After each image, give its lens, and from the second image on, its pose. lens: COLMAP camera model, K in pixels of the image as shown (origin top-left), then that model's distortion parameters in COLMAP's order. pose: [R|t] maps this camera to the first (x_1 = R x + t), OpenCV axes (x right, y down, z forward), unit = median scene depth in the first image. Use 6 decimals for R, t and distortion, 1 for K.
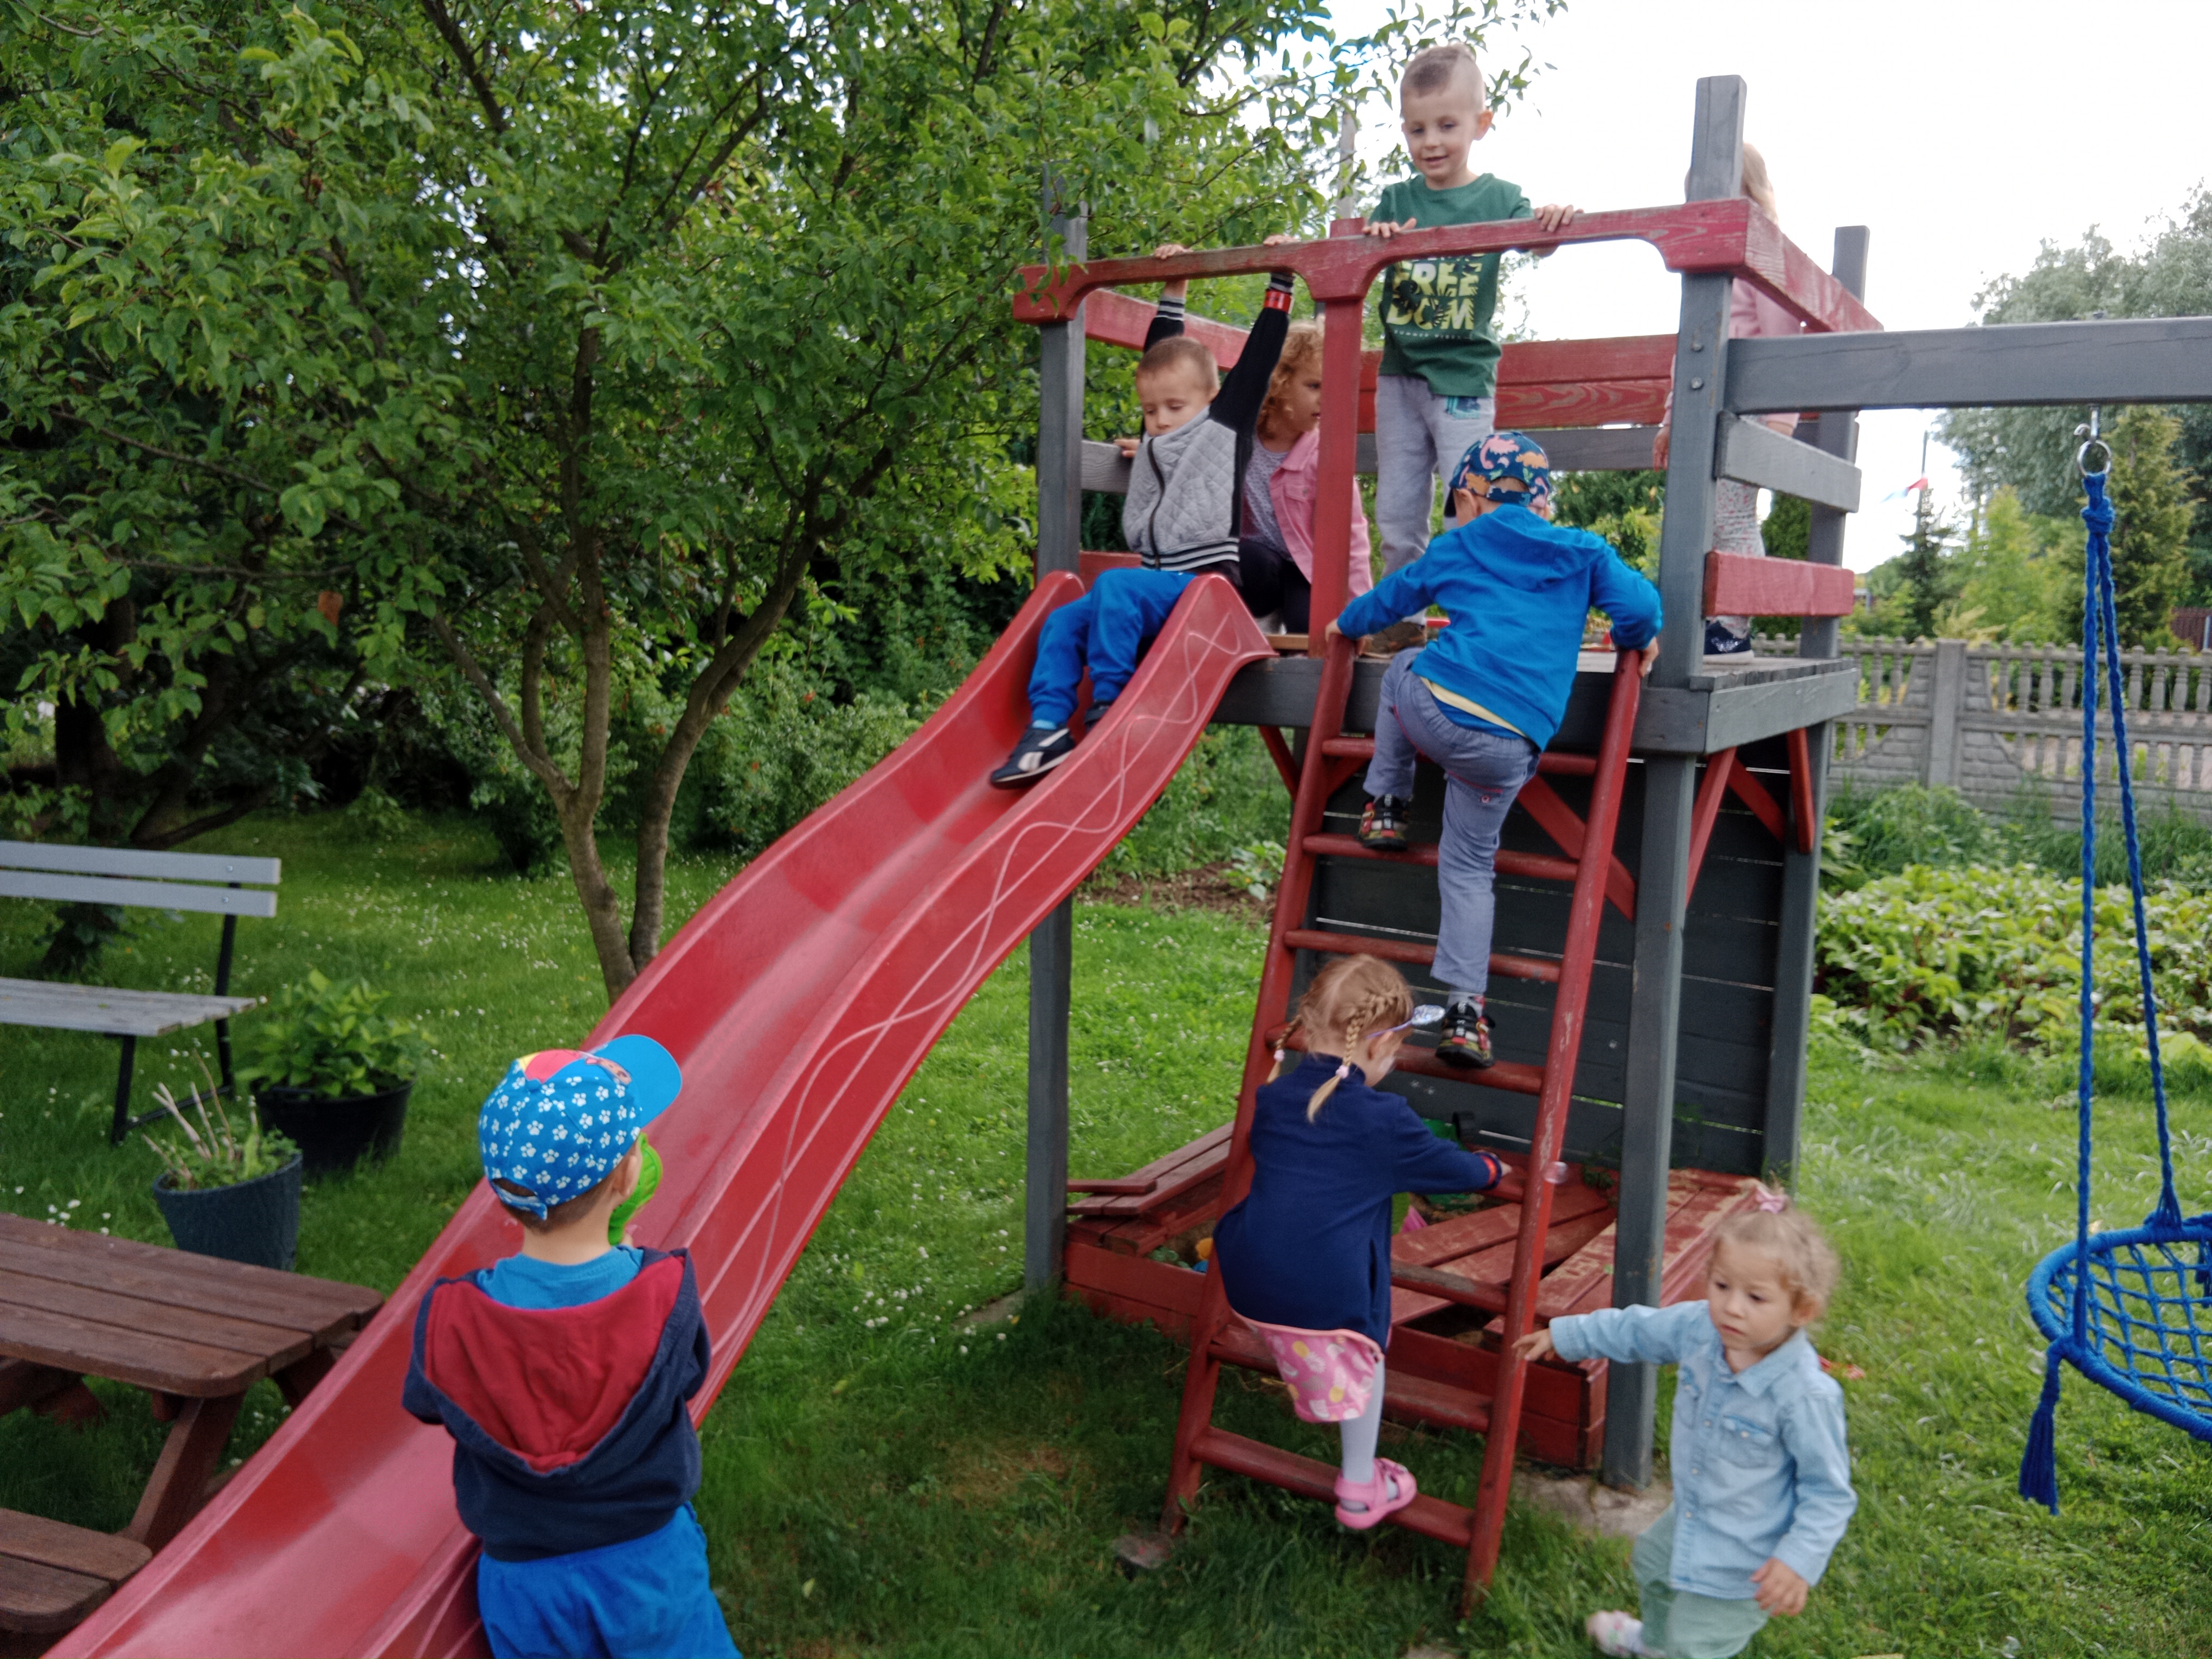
lens RADIAL K [[1680.6, 0, 1104.8], [0, 1680.6, 836.1], [0, 0, 1]] dist [0.053445, -0.090698]
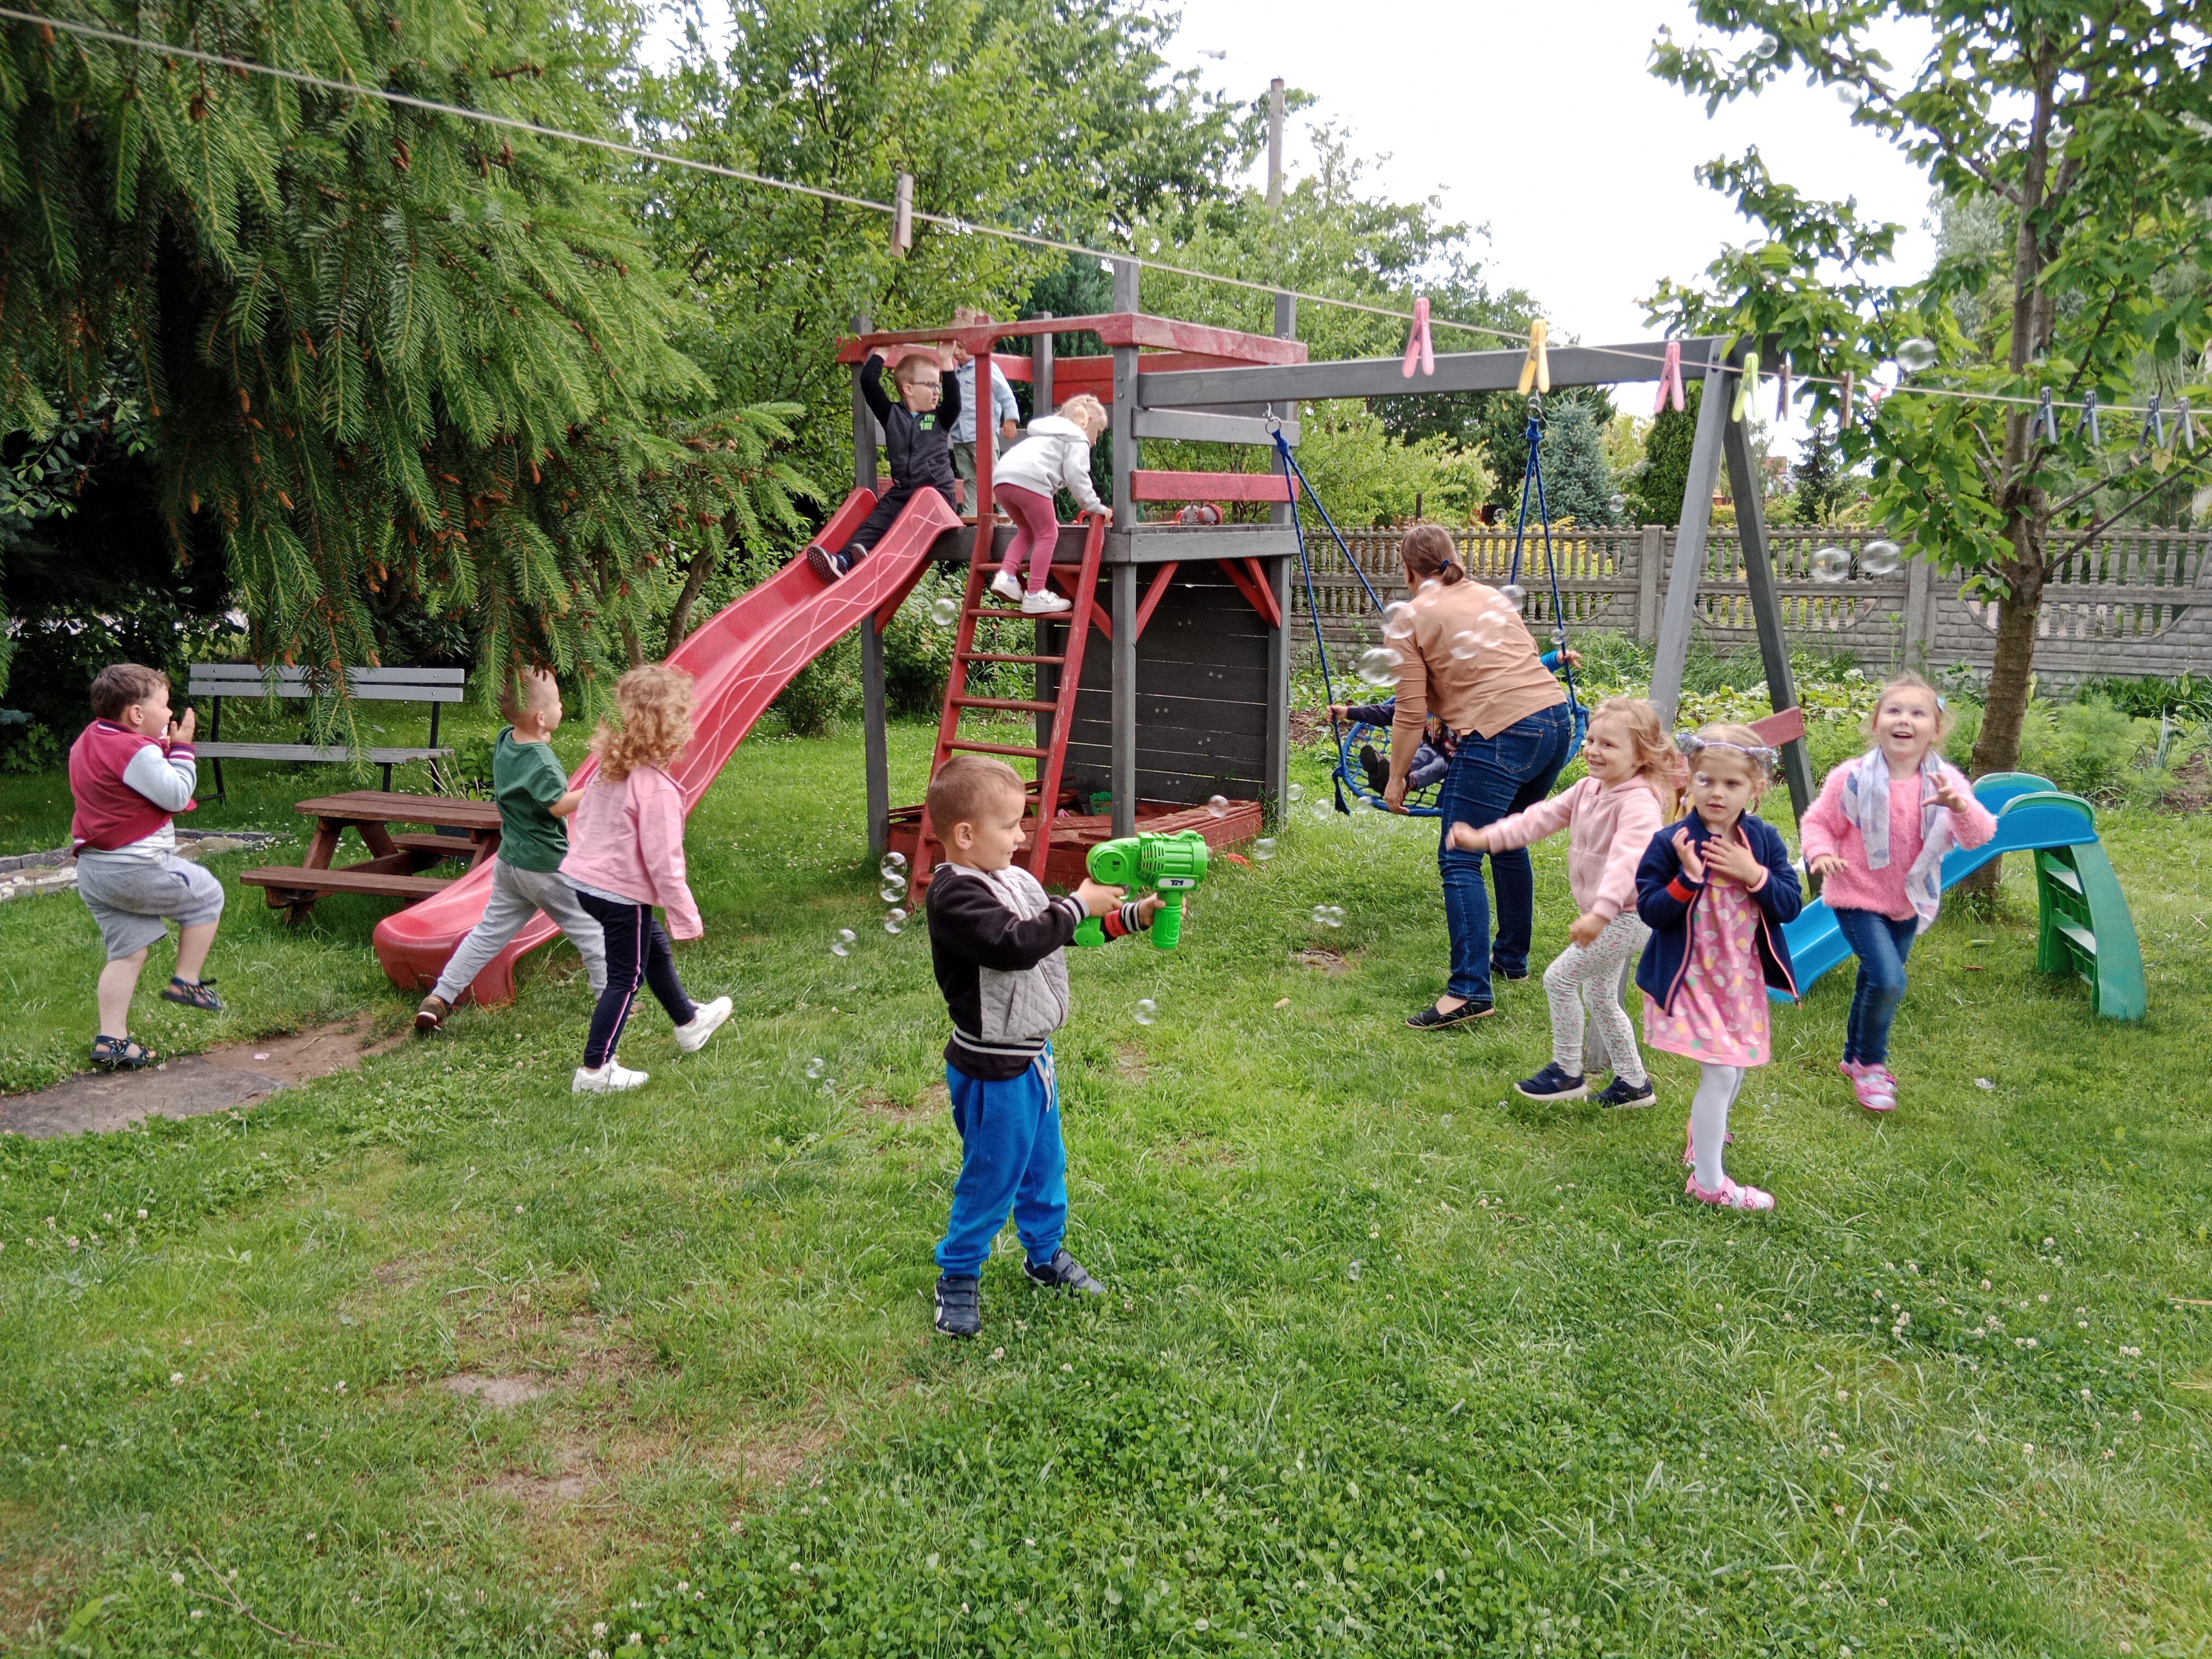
lens RADIAL K [[1680.6, 0, 1100.5], [0, 1680.6, 833.6], [0, 0, 1]] dist [0.053445, -0.090698]
pose [[0.999170, -0.023402, -0.033353, 0.176855], [0.024754, 0.998864, 0.040718, 0.101007], [0.032362, -0.041510, 0.998614, -0.573399]]
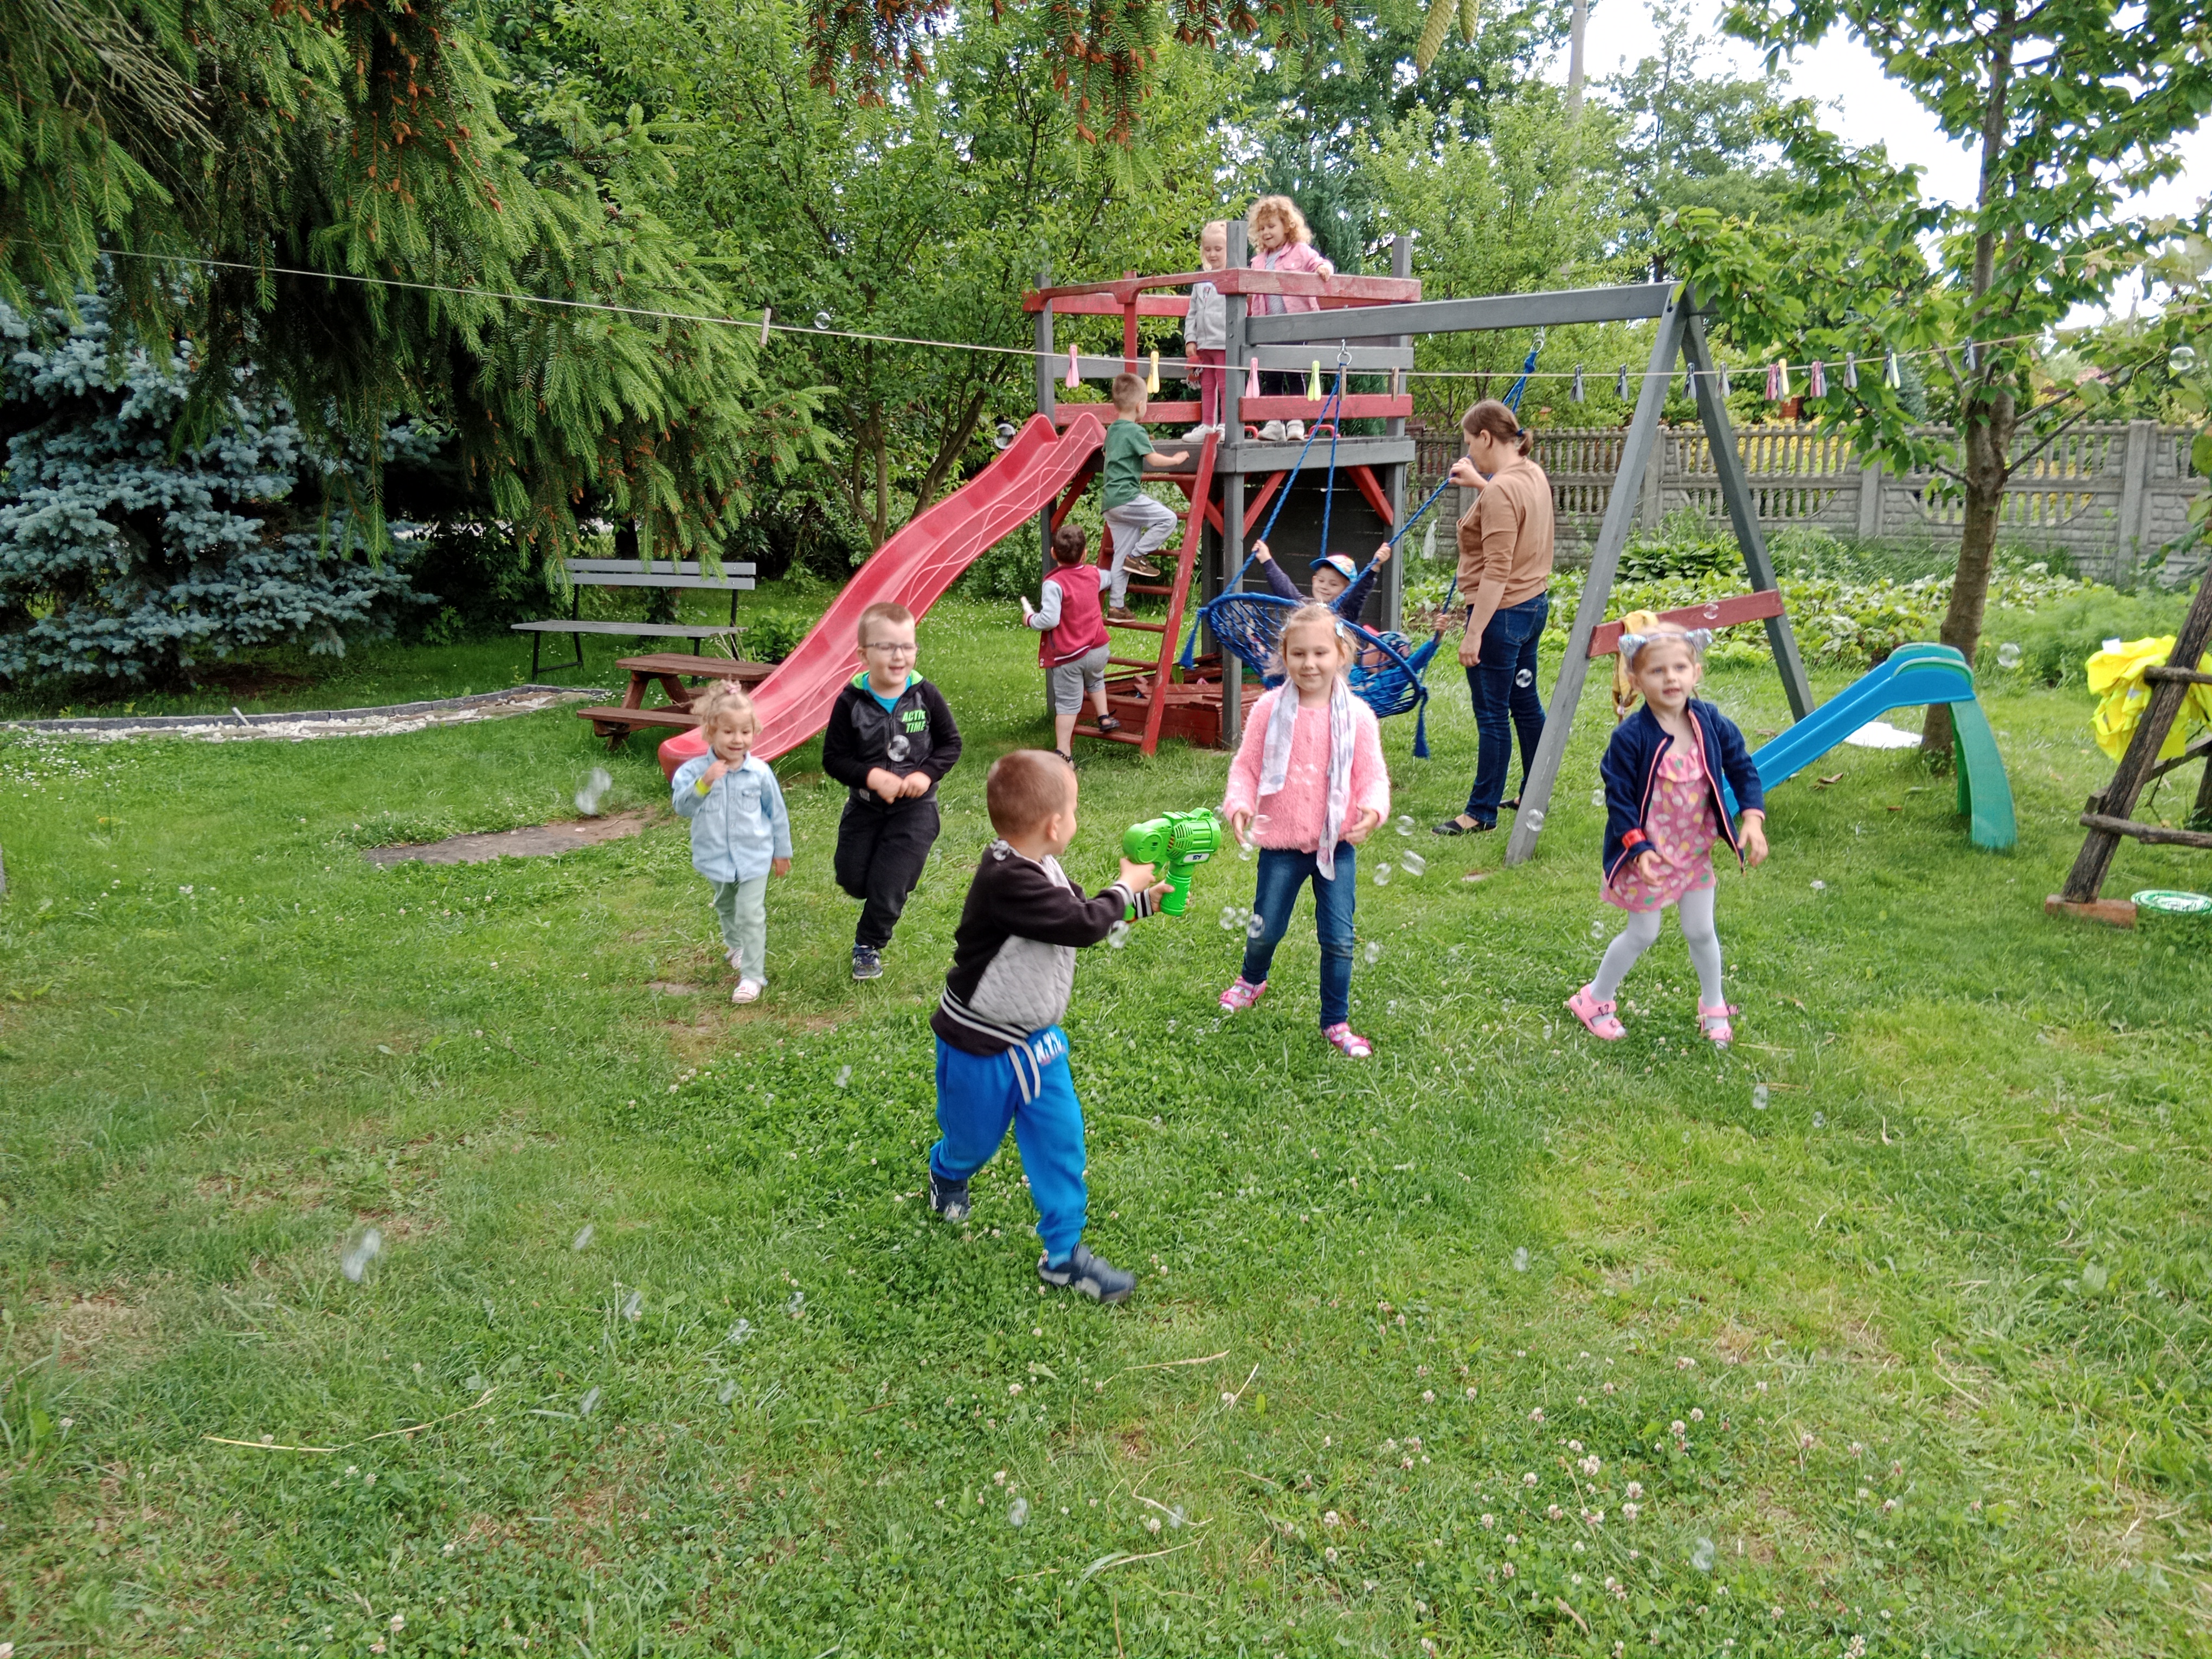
lens RADIAL K [[1680.6, 0, 1112.4], [0, 1680.6, 833.8], [0, 0, 1]] dist [0.053445, -0.090698]
pose [[0.973576, 0.009080, -0.228183, 0.364606], [0.012757, 0.995487, 0.094041, 0.128426], [0.228007, -0.094467, 0.969066, -0.818575]]
